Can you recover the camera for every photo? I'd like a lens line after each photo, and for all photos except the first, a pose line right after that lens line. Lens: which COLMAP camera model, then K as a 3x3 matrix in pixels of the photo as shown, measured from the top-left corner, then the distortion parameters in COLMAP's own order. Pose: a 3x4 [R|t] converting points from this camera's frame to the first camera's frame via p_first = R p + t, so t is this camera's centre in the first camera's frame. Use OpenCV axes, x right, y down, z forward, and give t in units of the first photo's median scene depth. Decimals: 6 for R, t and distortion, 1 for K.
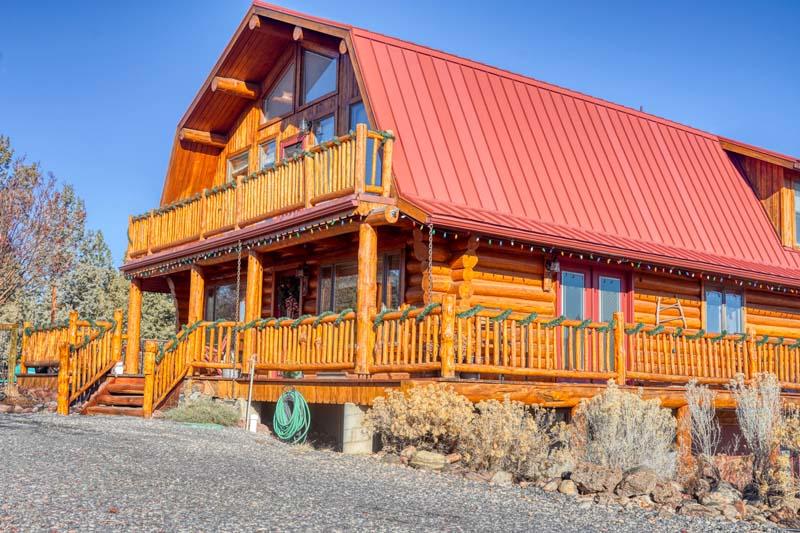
lens RADIAL K [[894.3, 0, 400.6], [0, 894.3, 281.2], [0, 0, 1]] dist [0.025983, 0.021136]
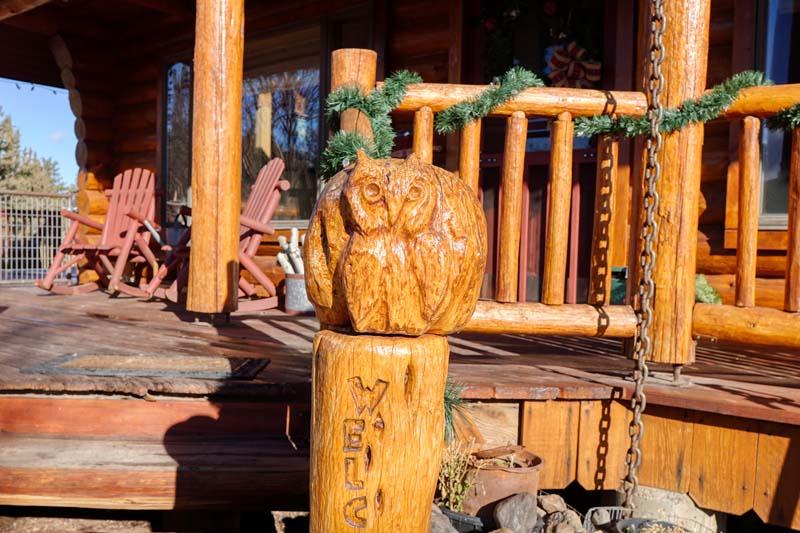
lens RADIAL K [[588.3, 0, 400.0], [0, 588.3, 266.5], [0, 0, 1]] dist [-0.047920, -0.000949]
pose [[0.945747, -0.037472, 0.322736, -0.238222], [-0.023197, 0.983005, 0.182110, 0.054160], [-0.324075, -0.179716, 0.928804, 0.799818]]
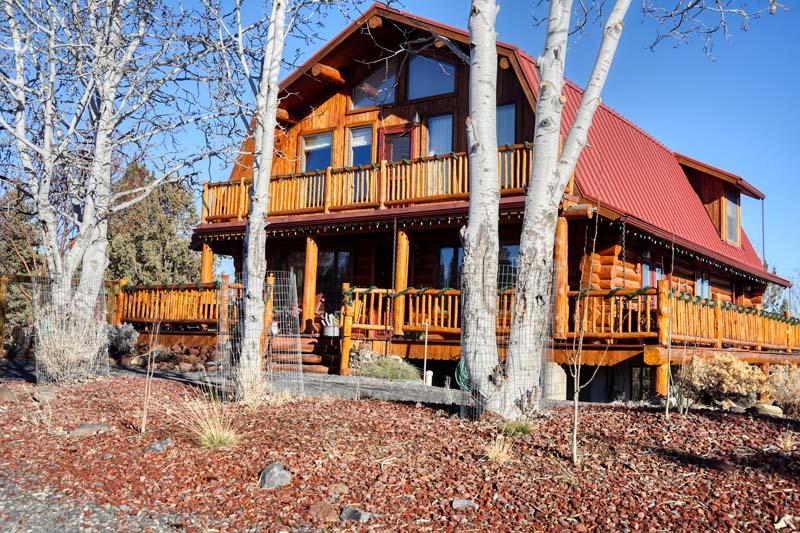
lens RADIAL K [[808.0, 0, 400.0], [0, 808.0, 266.5], [0, 0, 1]] dist [-0.006528, -0.000029]
pose [[0.941851, 0.035044, 0.334198, -0.461811], [-0.048184, 0.998354, 0.031106, -0.015145], [-0.332558, -0.045400, 0.941989, 0.019107]]
